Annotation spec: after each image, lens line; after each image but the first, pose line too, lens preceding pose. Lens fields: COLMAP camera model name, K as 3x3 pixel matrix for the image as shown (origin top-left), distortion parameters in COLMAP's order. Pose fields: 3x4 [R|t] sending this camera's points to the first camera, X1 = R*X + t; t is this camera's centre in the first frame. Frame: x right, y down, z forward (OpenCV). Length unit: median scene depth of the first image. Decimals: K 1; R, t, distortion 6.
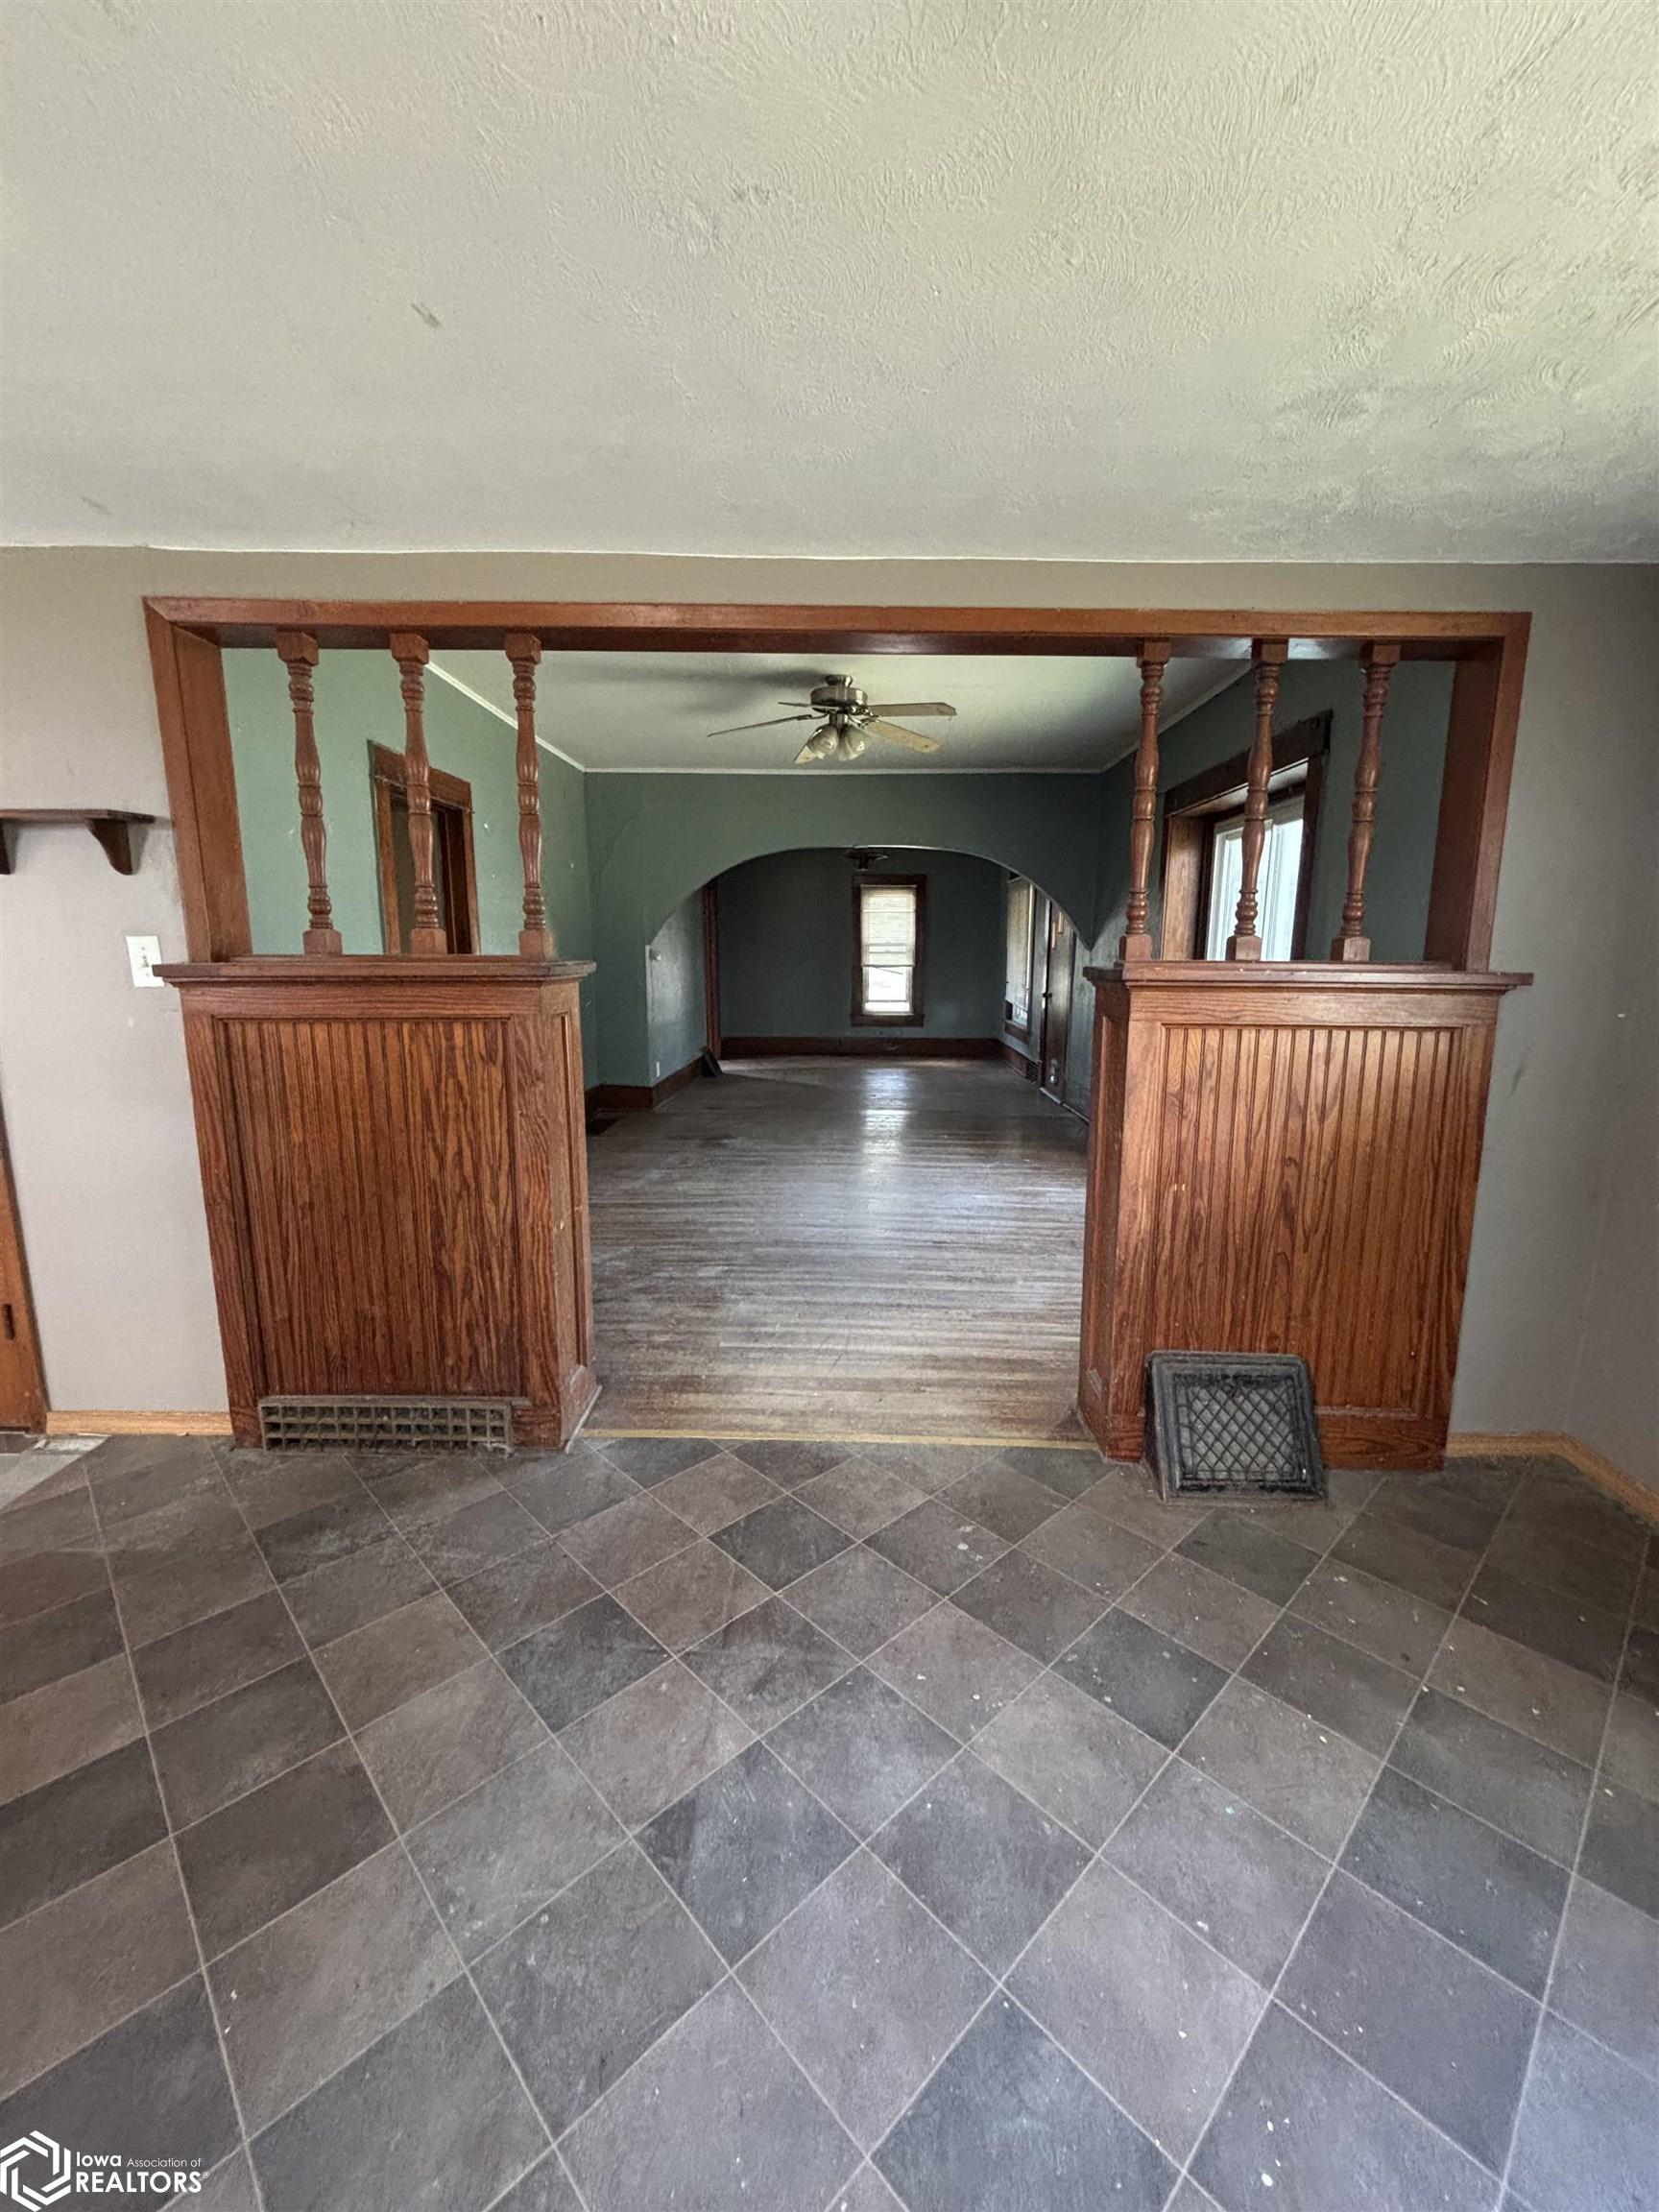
lens RADIAL K [[893.3, 0, 841.2], [0, 893.3, 1109.2], [0, 0, 1]] dist [0.001361, 0.001702]
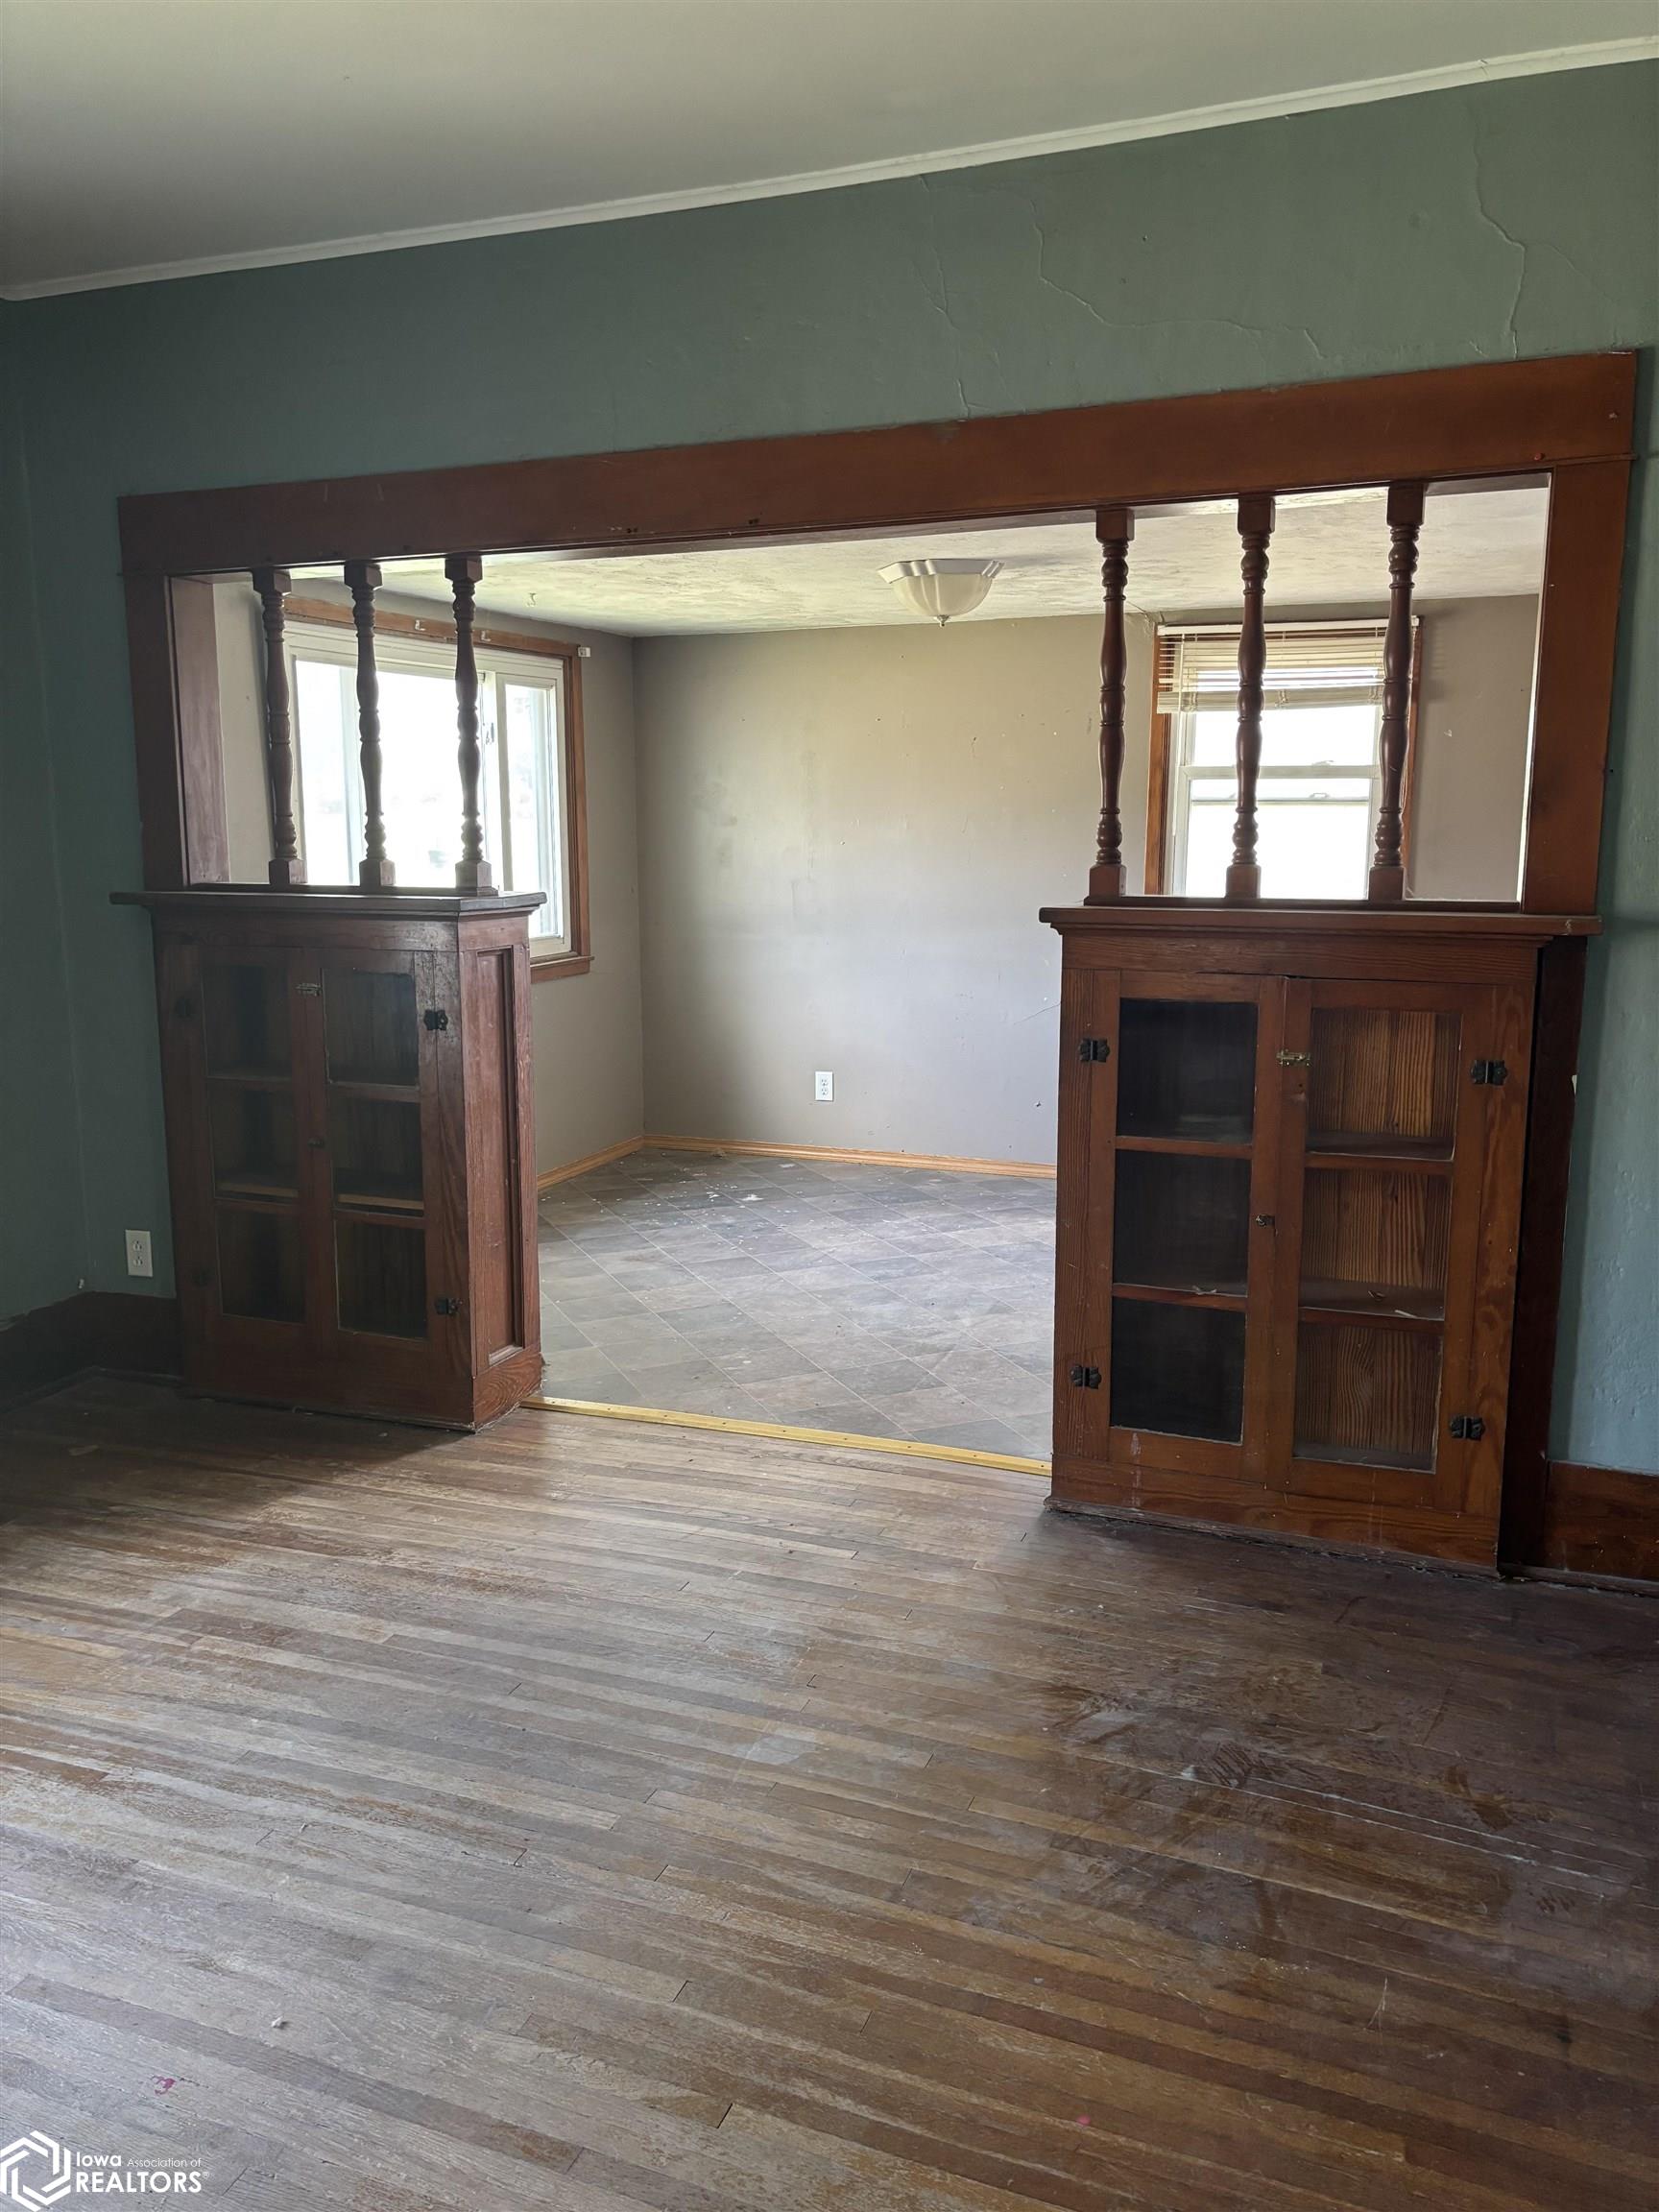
lens RADIAL K [[1654.2, 0, 838.8], [0, 1654.2, 1103.1], [0, 0, 1]] dist [0.038301, -0.044923]
pose [[-0.935032, -0.064734, 0.348604, -0.304409], [0.060053, 0.940074, 0.335640, -0.240741], [-0.349441, 0.334769, -0.875112, 1.155165]]
